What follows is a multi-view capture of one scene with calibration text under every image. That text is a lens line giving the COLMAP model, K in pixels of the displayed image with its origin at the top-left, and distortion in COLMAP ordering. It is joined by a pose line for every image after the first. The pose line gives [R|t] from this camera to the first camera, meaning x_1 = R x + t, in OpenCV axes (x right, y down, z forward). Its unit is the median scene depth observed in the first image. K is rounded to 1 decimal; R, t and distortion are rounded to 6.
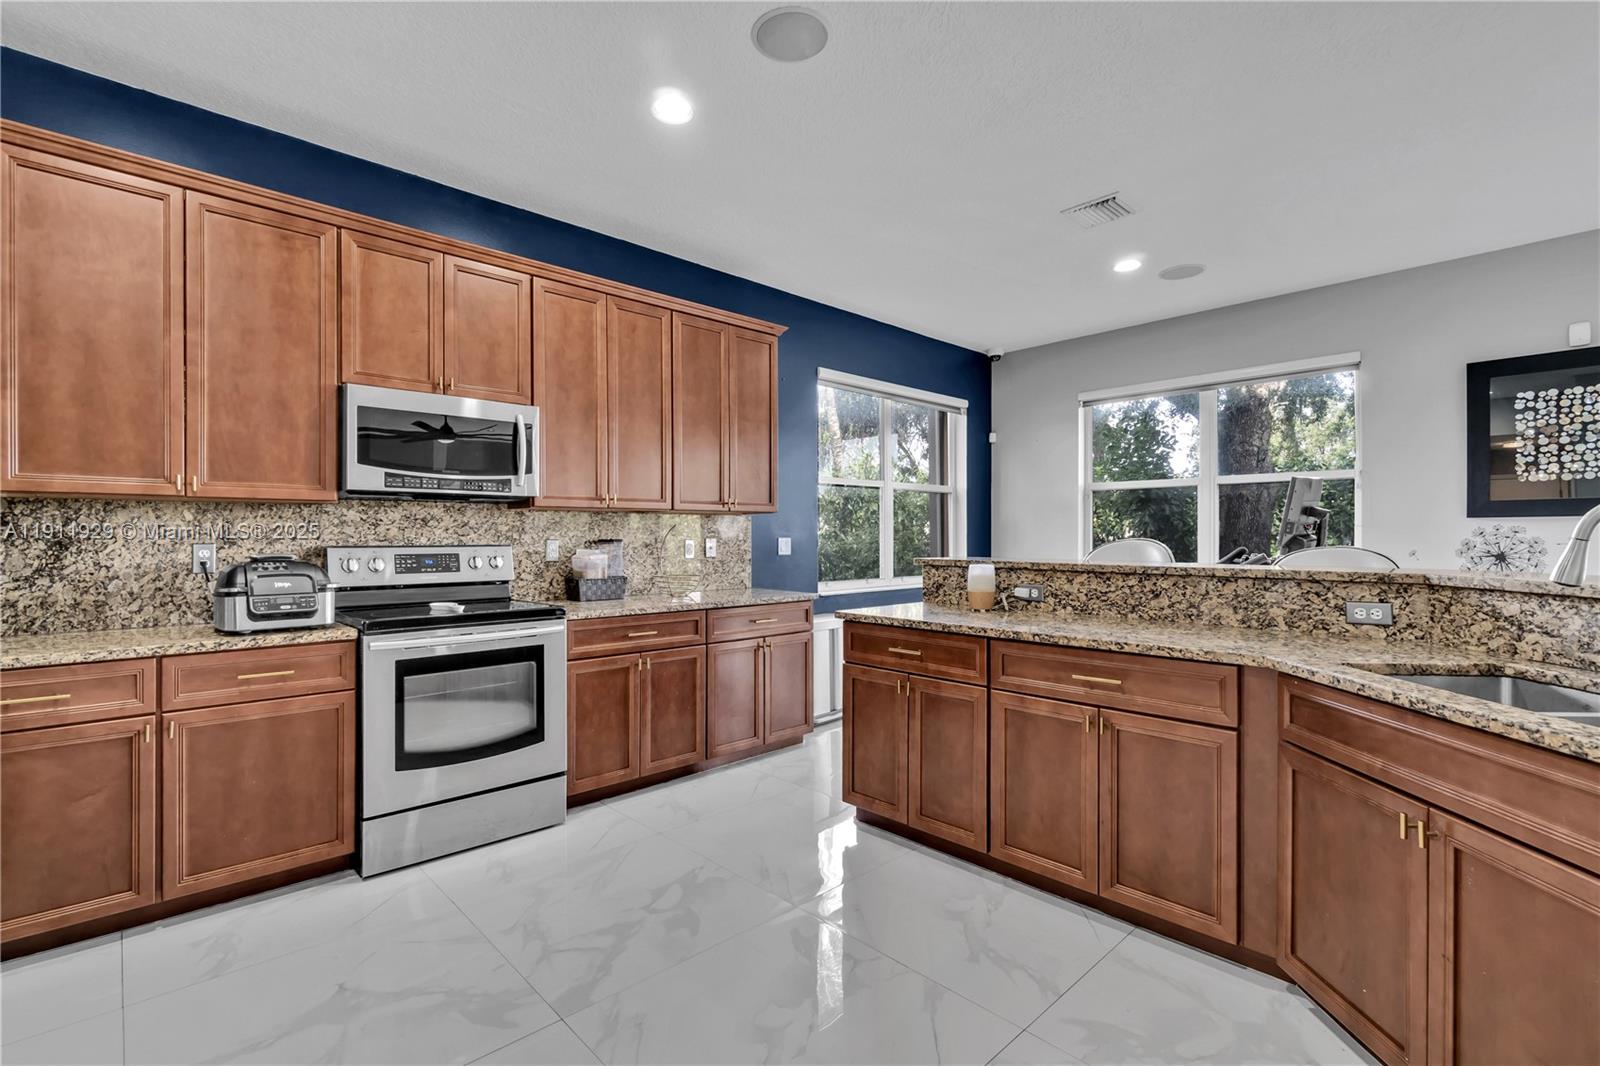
lens RADIAL K [[723.9, 0, 776.1], [0, 723.9, 537.4], [0, 0, 1]] dist [0.001000, -0.000190]
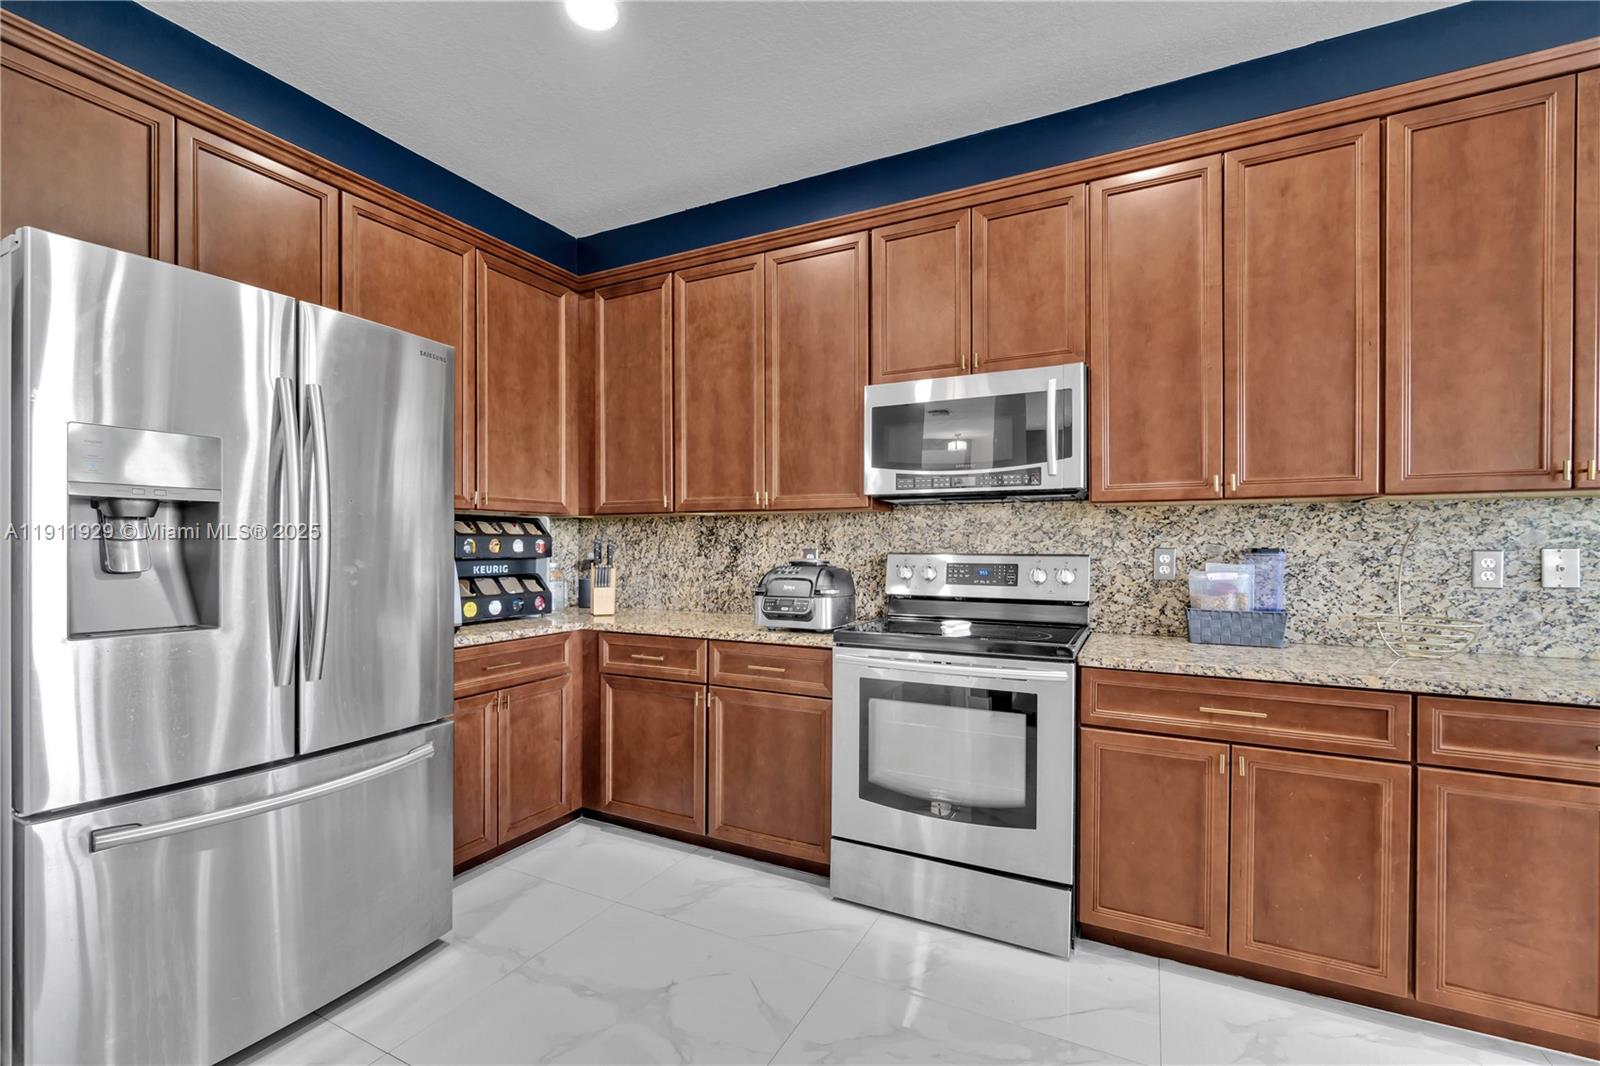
lens RADIAL K [[701.4, 0, 789.7], [0, 701.4, 547.2], [0, 0, 1]] dist [-0.003169, 0.001178]
pose [[0.340143, 0.004867, -0.940361, 0.242503], [-0.003195, 0.999987, 0.004020, 0.000856], [0.940368, 0.001637, 0.340154, 0.527909]]
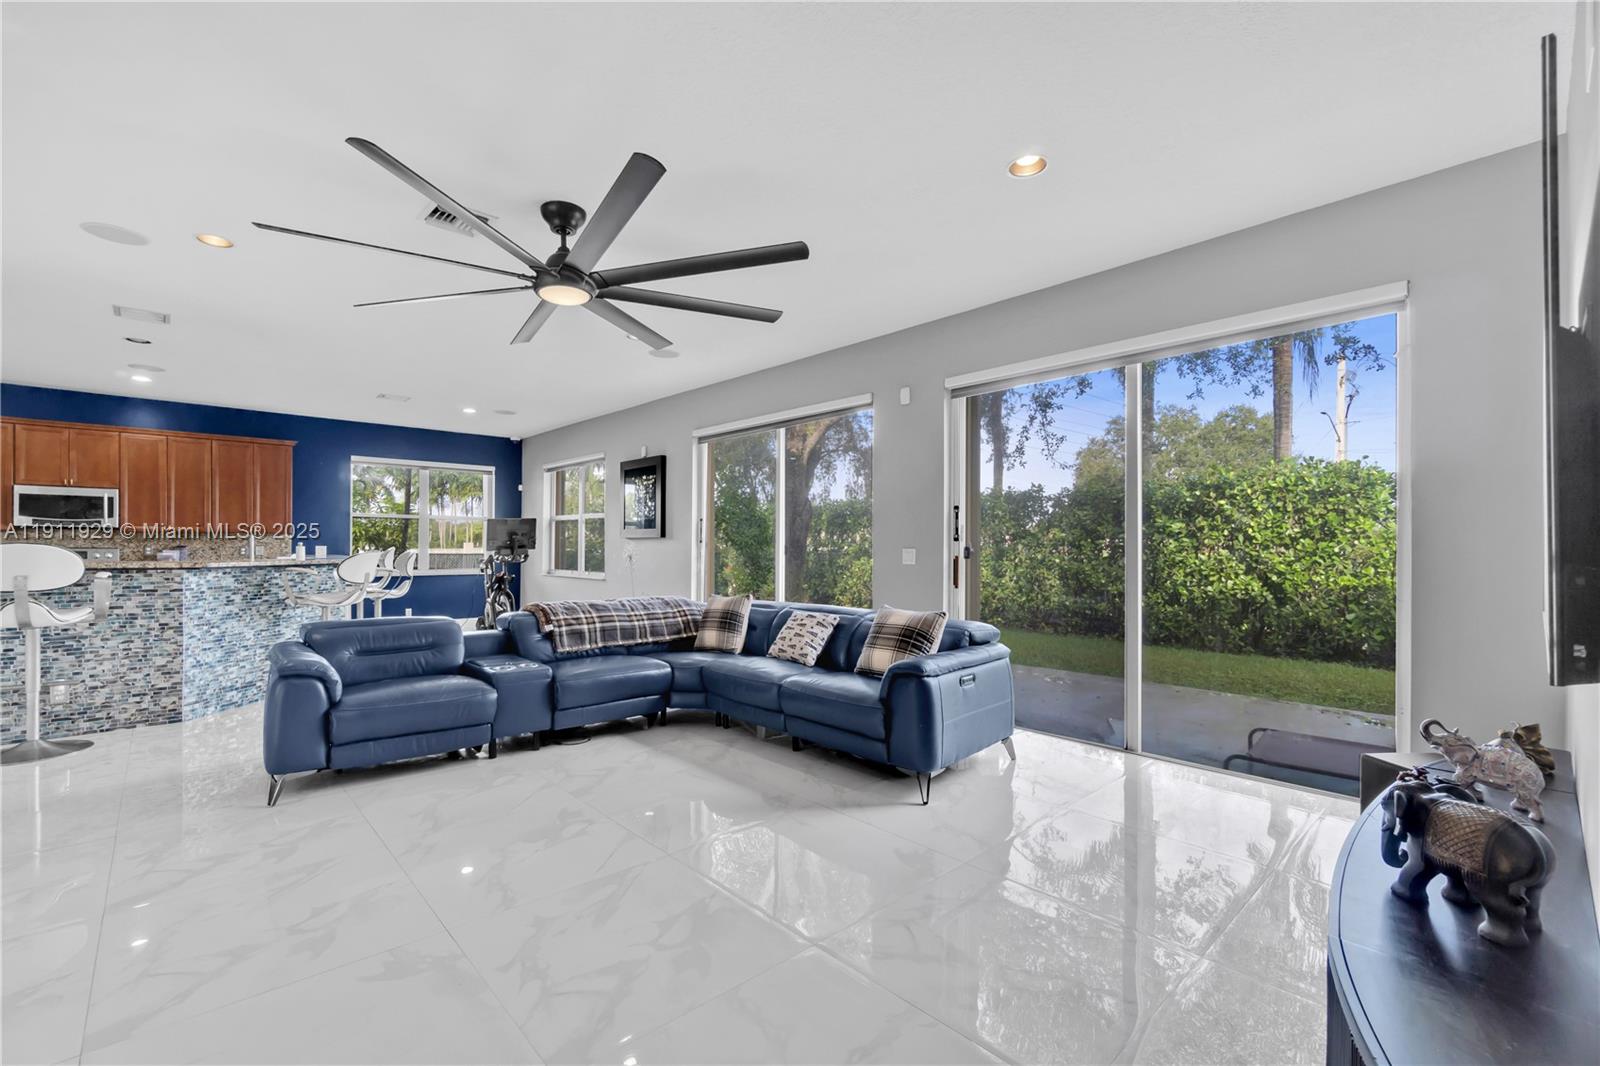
lens RADIAL K [[701.4, 0, 766.5], [0, 701.4, 552.3], [0, 0, 1]] dist [-0.003169, 0.001178]
pose [[0.999619, 0.007658, -0.026514, 1.968852], [-0.007595, 0.999968, 0.002487, 0.002212], [0.026532, -0.002285, 0.999645, -1.301416]]
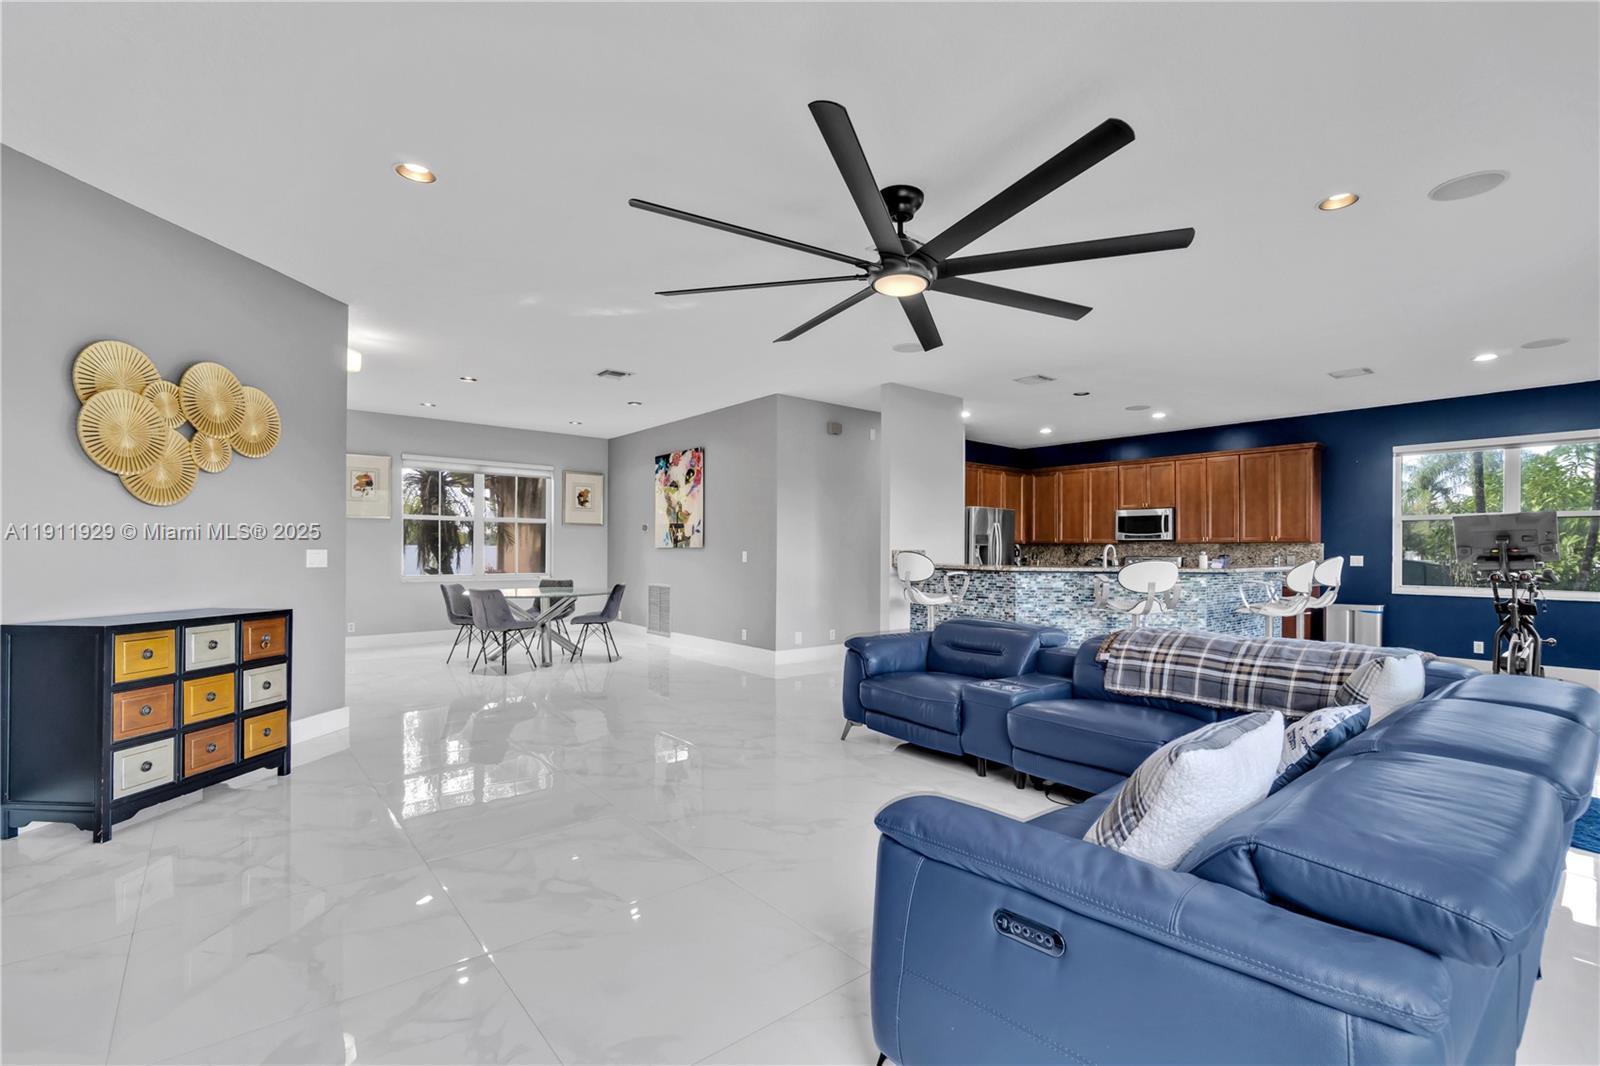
lens RADIAL K [[701.4, 0, 839.5], [0, 701.4, 553.1], [0, 0, 1]] dist [-0.003169, 0.001178]
pose [[-0.029192, 0.005754, -0.999557, 2.674276], [-0.007346, 0.999955, 0.005971, -0.010515], [0.999547, 0.007517, -0.029148, -0.250134]]
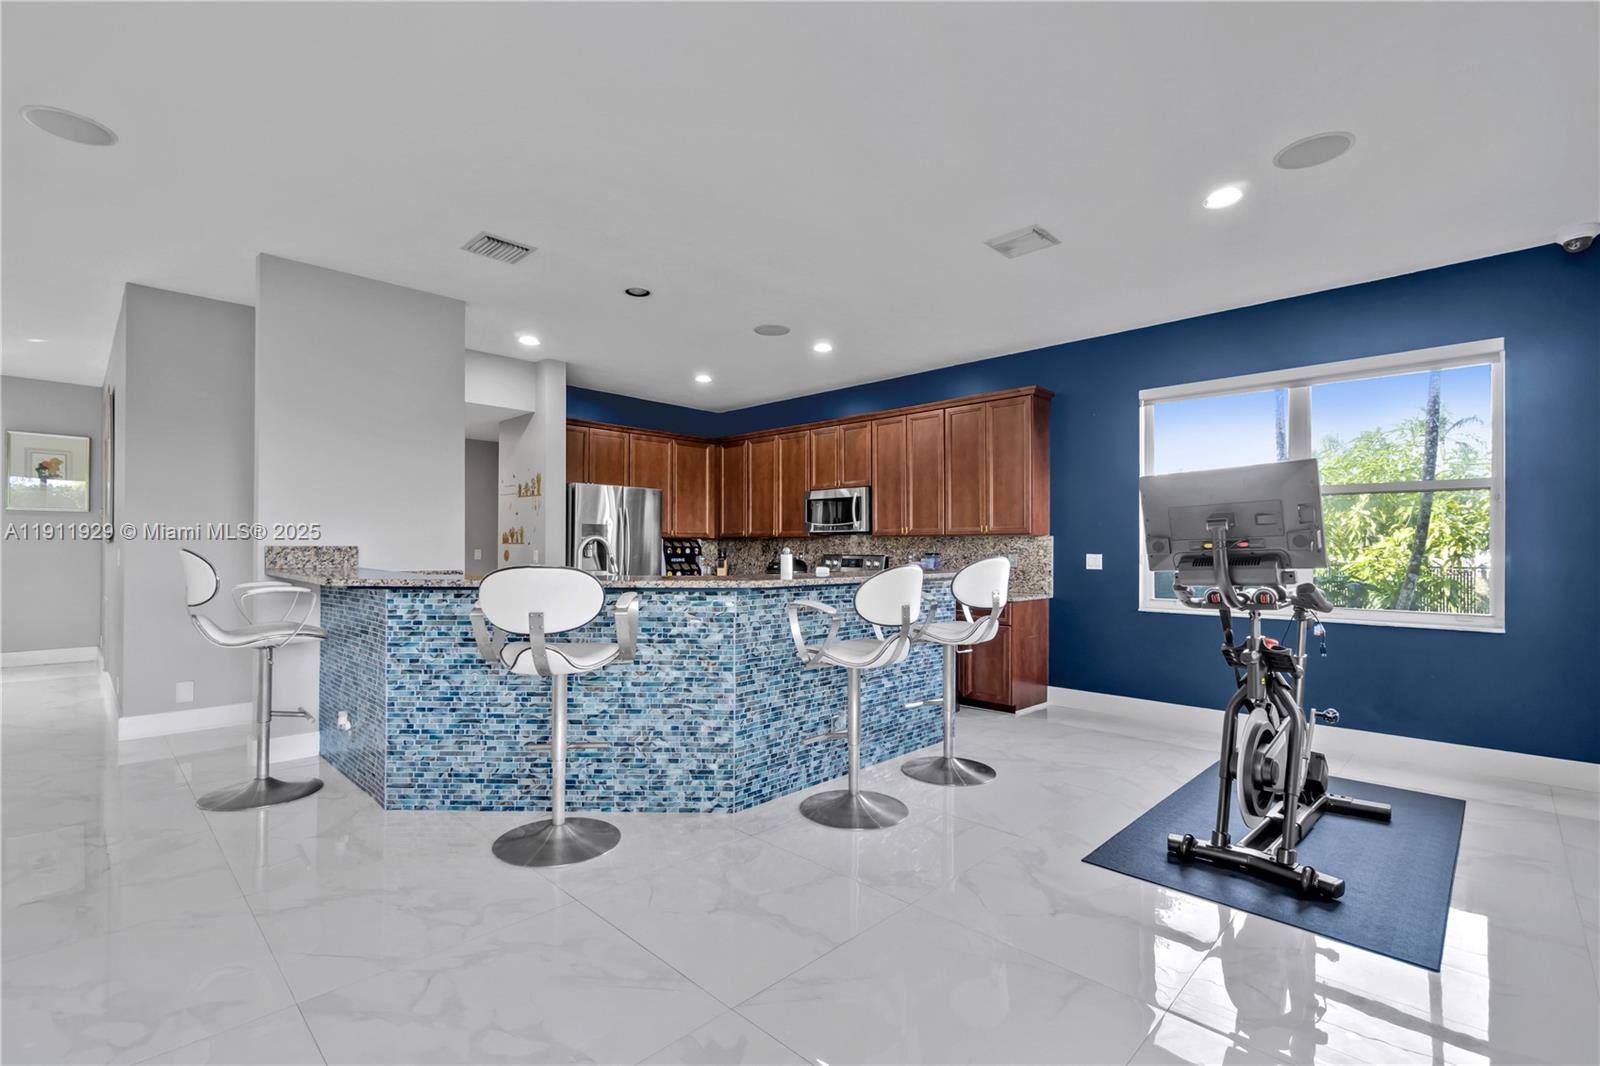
lens RADIAL K [[701.4, 0, 791.5], [0, 701.4, 545.2], [0, 0, 1]] dist [-0.003169, 0.001178]
pose [[0.048822, -0.002587, -0.998804, 1.734363], [-0.007205, 0.999970, -0.002942, -0.011453], [0.998781, 0.007340, 0.048802, 0.754116]]
